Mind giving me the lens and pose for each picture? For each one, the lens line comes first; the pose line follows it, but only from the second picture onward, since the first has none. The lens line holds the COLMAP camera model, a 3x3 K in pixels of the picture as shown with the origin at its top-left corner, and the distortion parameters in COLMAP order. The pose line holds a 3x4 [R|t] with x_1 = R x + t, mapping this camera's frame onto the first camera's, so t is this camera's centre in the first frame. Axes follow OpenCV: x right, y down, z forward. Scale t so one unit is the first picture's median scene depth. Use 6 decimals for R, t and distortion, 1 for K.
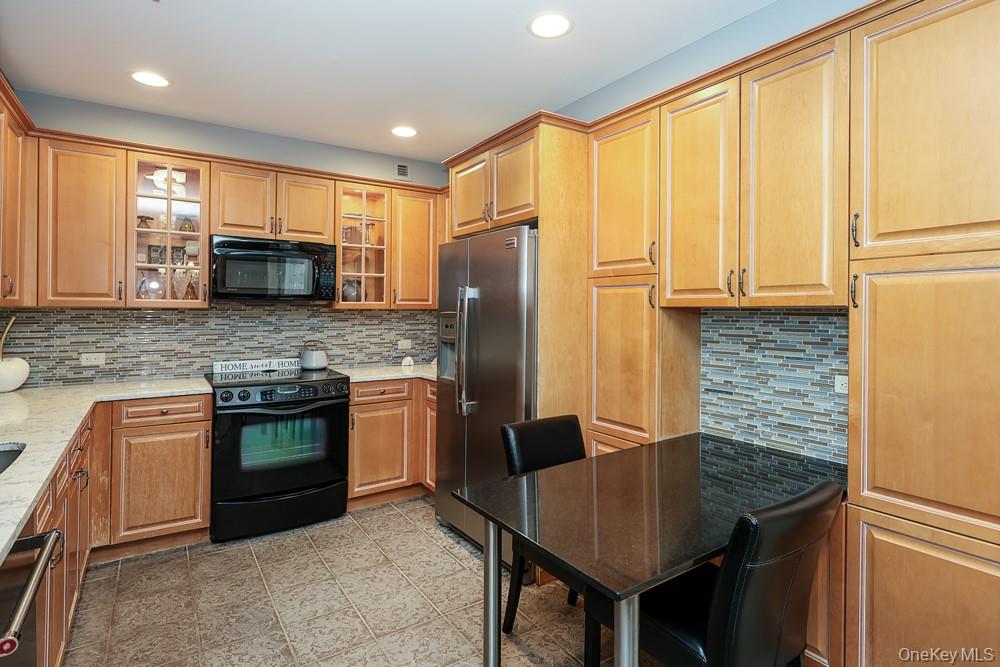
lens RADIAL K [[535.5, 0, 473.6], [0, 535.5, 306.0], [0, 0, 1]] dist [0.003061, 0.000576]
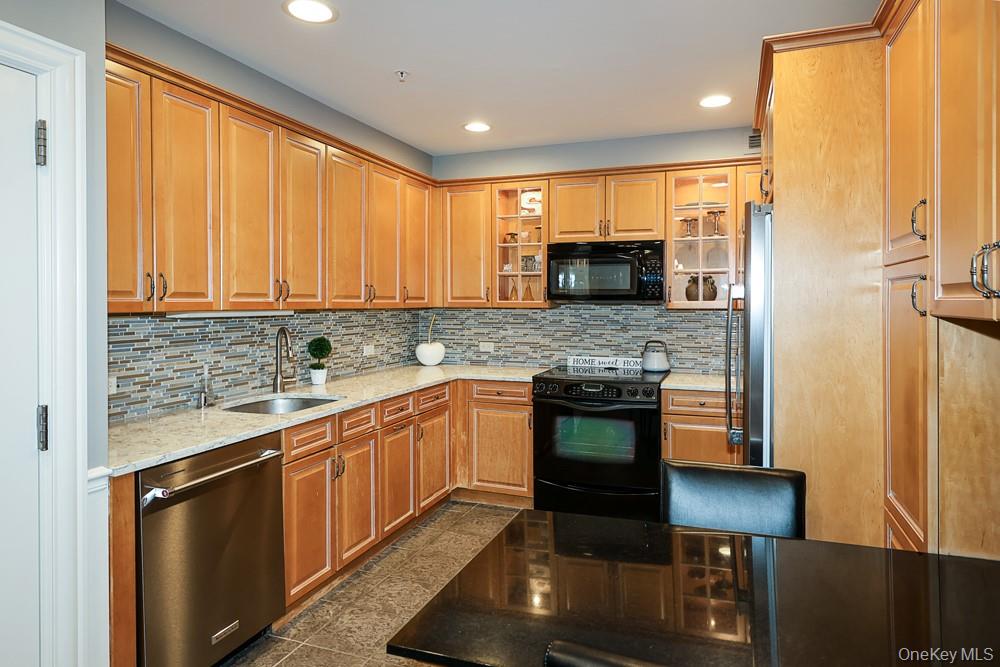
lens RADIAL K [[555.6, 0, 503.4], [0, 555.6, 303.1], [0, 0, 1]] dist [0.001088, 0.000625]
pose [[0.612828, -0.001470, -0.790215, 0.359690], [0.006246, 0.999976, 0.002983, -0.010023], [0.790192, -0.006764, 0.612823, 0.191573]]
